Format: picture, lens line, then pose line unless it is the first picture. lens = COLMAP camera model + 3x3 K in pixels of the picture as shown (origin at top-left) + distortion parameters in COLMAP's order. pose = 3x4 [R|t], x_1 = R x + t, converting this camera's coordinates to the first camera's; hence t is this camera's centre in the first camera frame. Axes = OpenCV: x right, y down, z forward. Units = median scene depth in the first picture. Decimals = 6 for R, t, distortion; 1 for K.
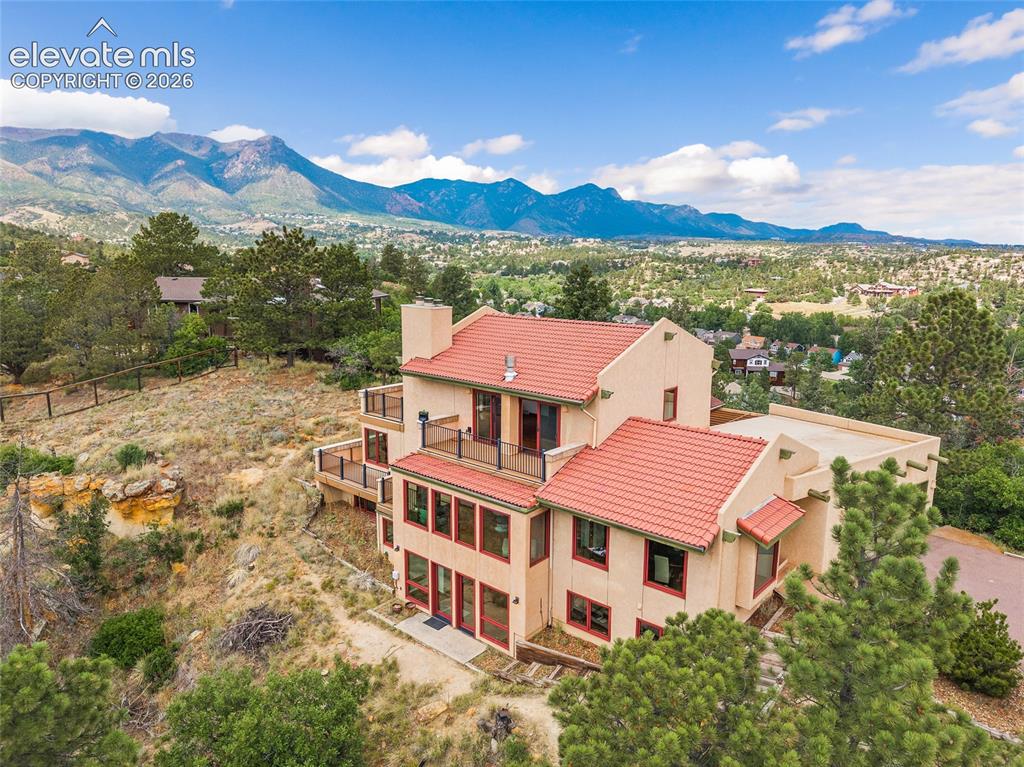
lens RADIAL K [[697.4, 0, 512.0], [0, 697.4, 383.5], [0, 0, 1]] dist [0.029322, -0.026361]
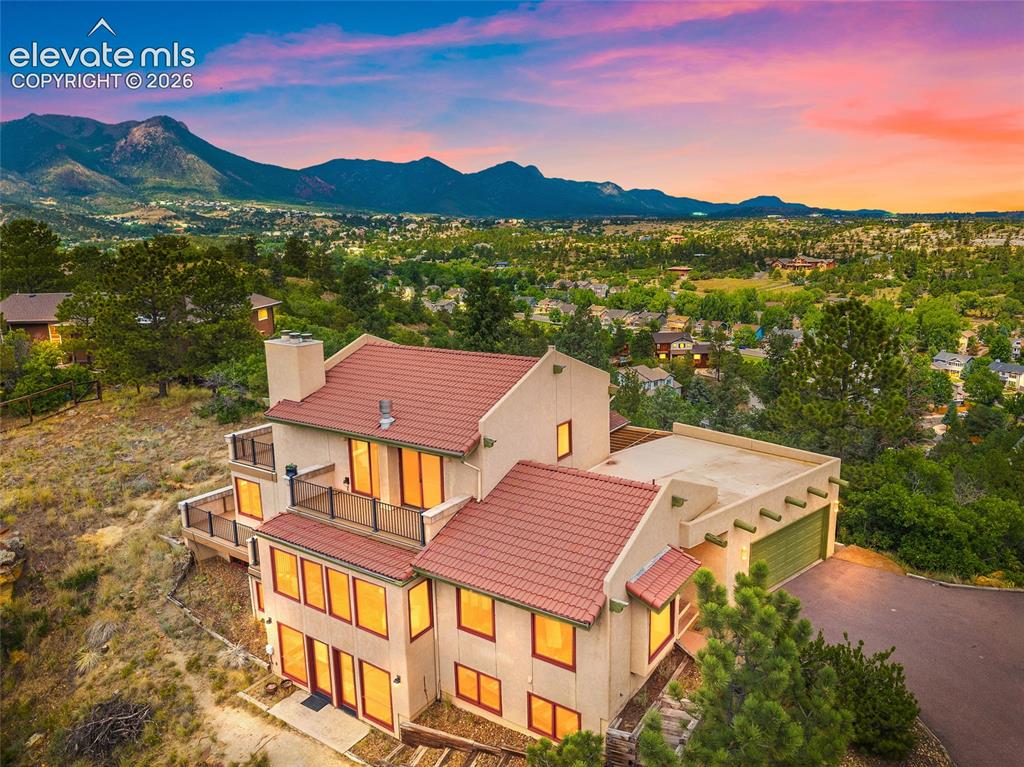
lens RADIAL K [[720.7, 0, 512.0], [0, 720.7, 383.5], [0, 0, 1]] dist [0.030706, -0.029913]
pose [[0.993924, -0.049643, 0.098242, 0.057739], [0.047741, 0.998626, 0.021626, -0.060658], [-0.099180, -0.016804, 0.994928, 0.045732]]
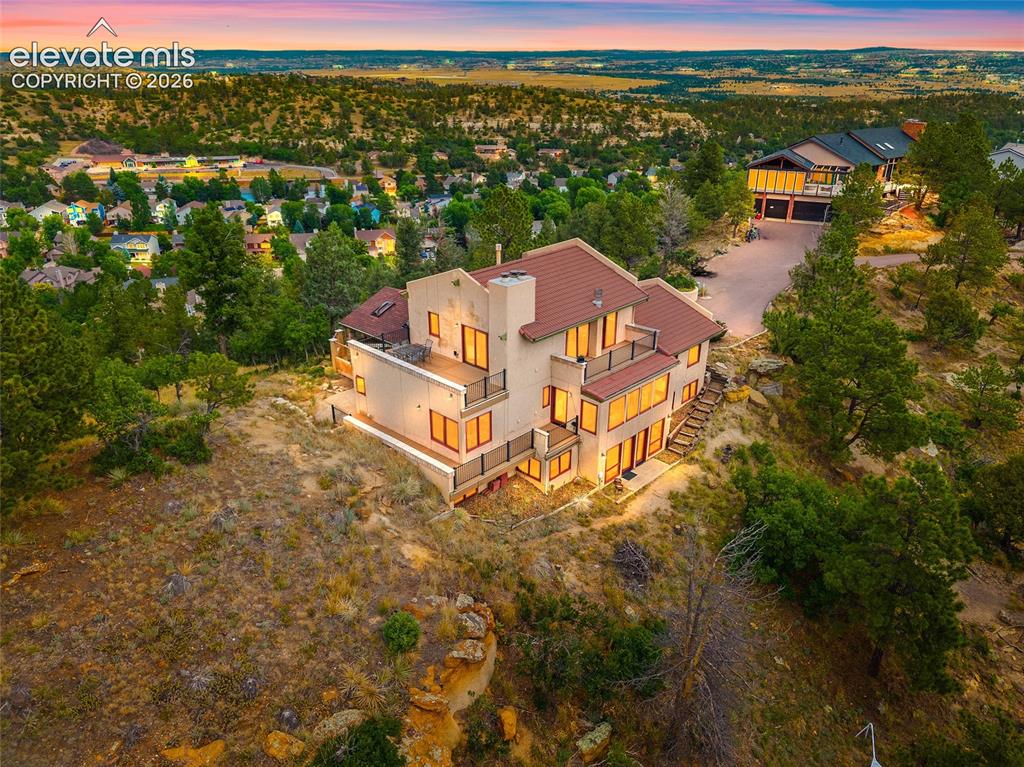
lens RADIAL K [[697.4, 0, 512.0], [0, 697.4, 383.5], [0, 0, 1]] dist [0.029322, -0.026361]
pose [[0.054118, -0.424834, 0.903652, -1.116310], [0.182019, 0.894013, 0.409402, -0.391349], [-0.981805, 0.142326, 0.125710, 0.836088]]
